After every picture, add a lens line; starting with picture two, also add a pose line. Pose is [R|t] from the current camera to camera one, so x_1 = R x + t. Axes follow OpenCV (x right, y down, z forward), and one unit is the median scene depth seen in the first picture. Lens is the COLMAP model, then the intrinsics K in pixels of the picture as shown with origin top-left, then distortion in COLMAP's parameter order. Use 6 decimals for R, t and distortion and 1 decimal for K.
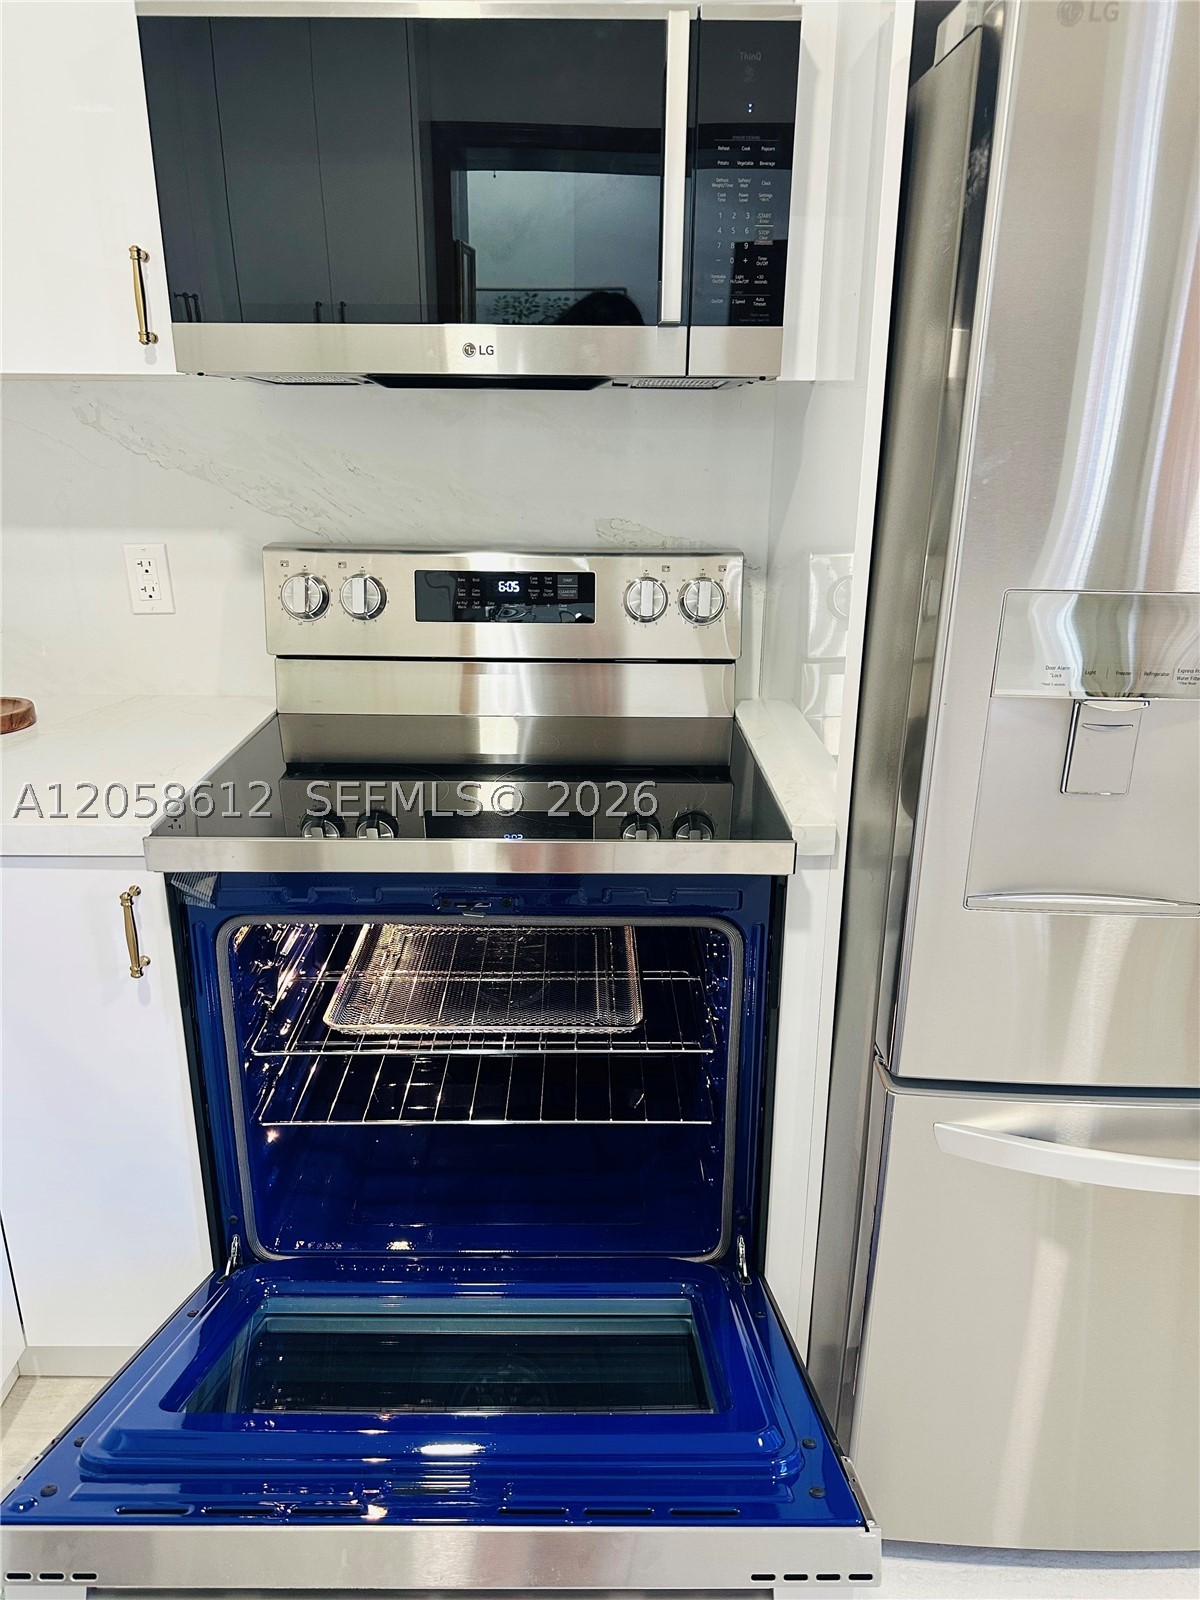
lens RADIAL K [[1125.3, 0, 596.1], [0, 1125.3, 808.8], [0, 0, 1]] dist [0.195492, -0.373641]
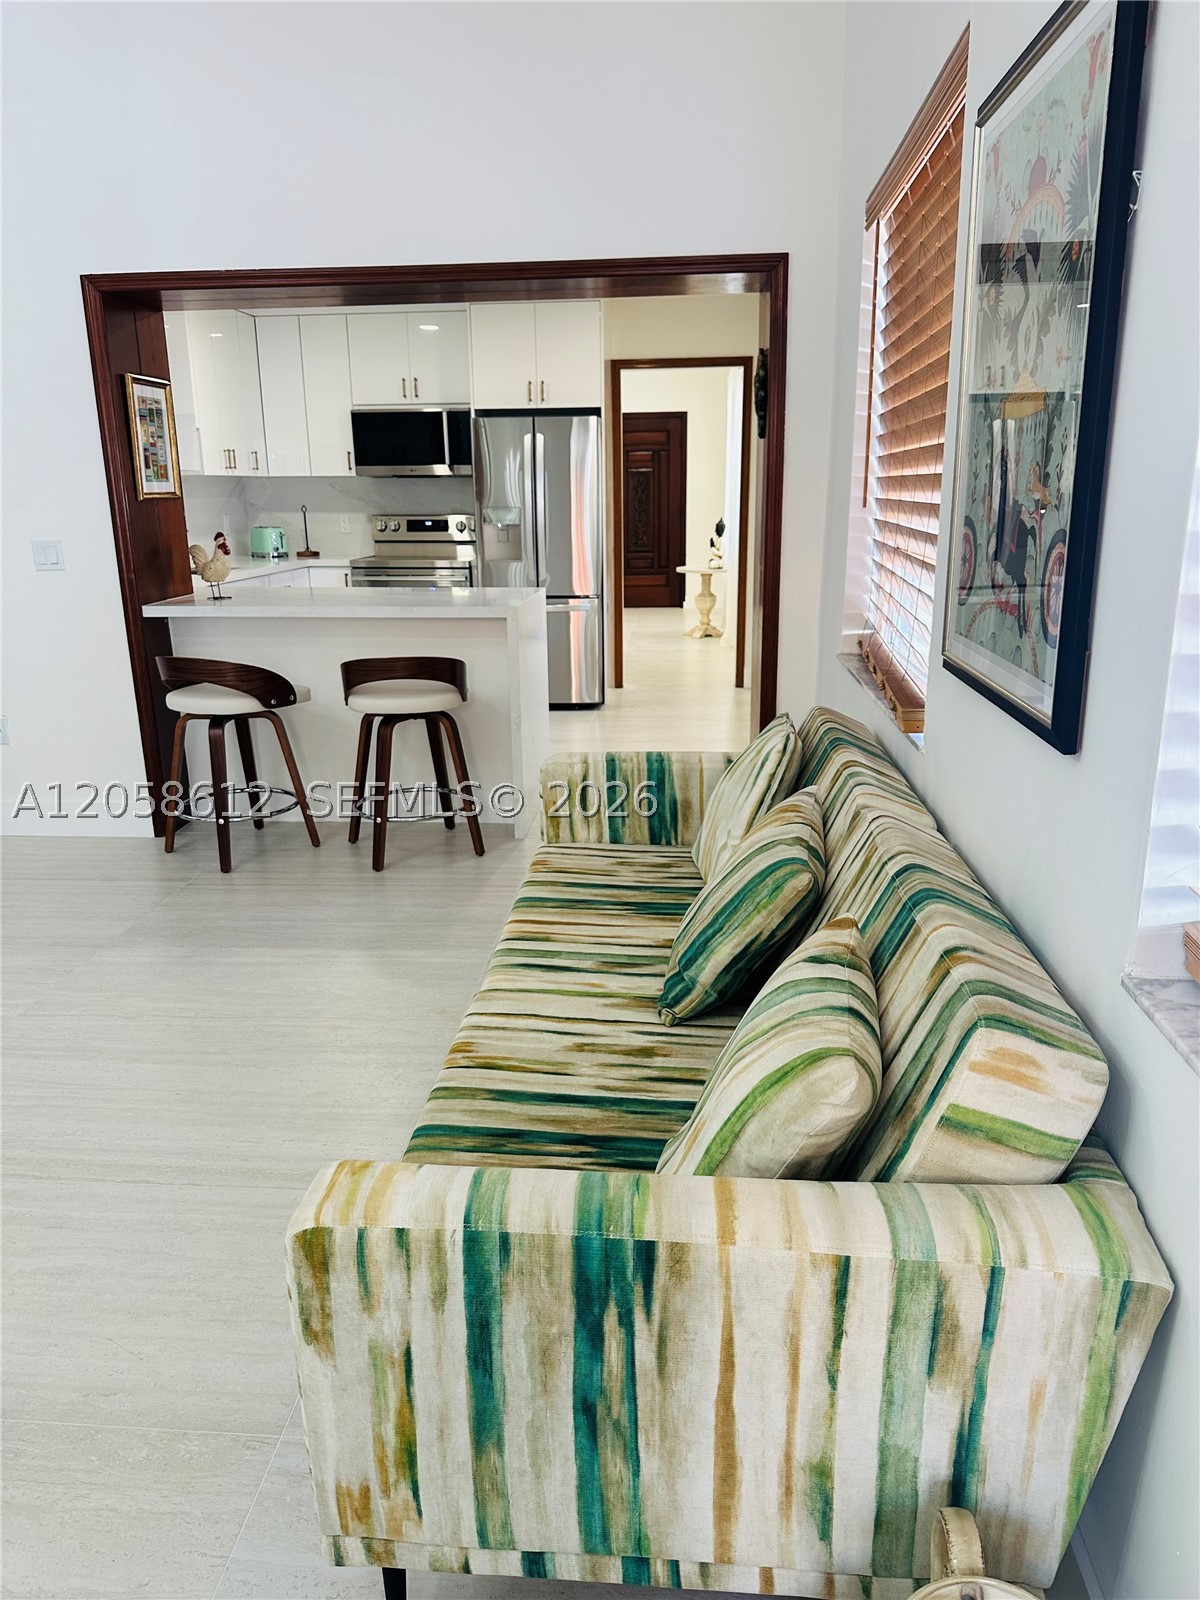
lens RADIAL K [[1125.3, 0, 596.1], [0, 1125.3, 808.8], [0, 0, 1]] dist [0.195492, -0.373641]
pose [[0.996560, 0.002156, -0.082845, 0.901651], [-0.007616, 0.997814, -0.065646, 1.142318], [0.082522, 0.066052, 0.994398, -3.111328]]
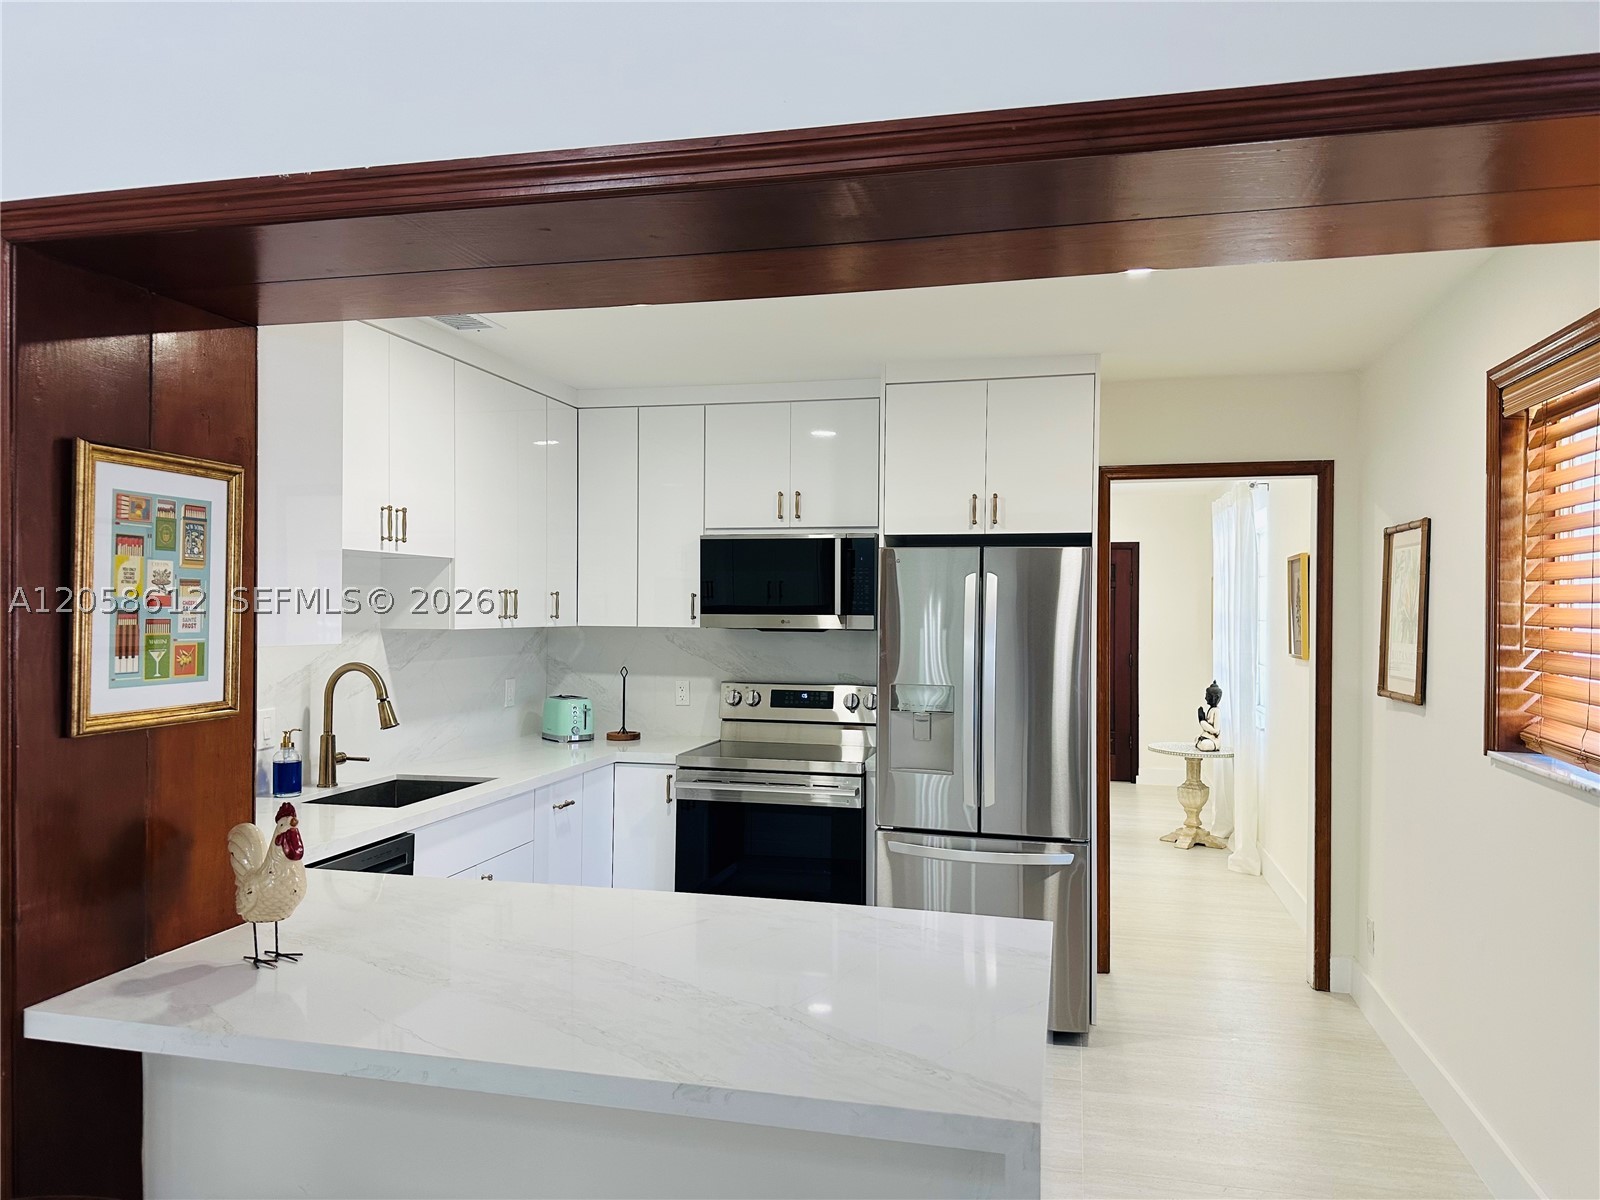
lens RADIAL K [[1125.3, 0, 800.0], [0, 1125.3, 600.0], [0, 0, 1]] dist [0.195492, -0.373641]
pose [[0.972112, -0.000045, -0.234519, 0.563223], [-0.080657, 0.938933, -0.334513, 0.509561], [0.220212, 0.344100, 0.912744, -1.606514]]
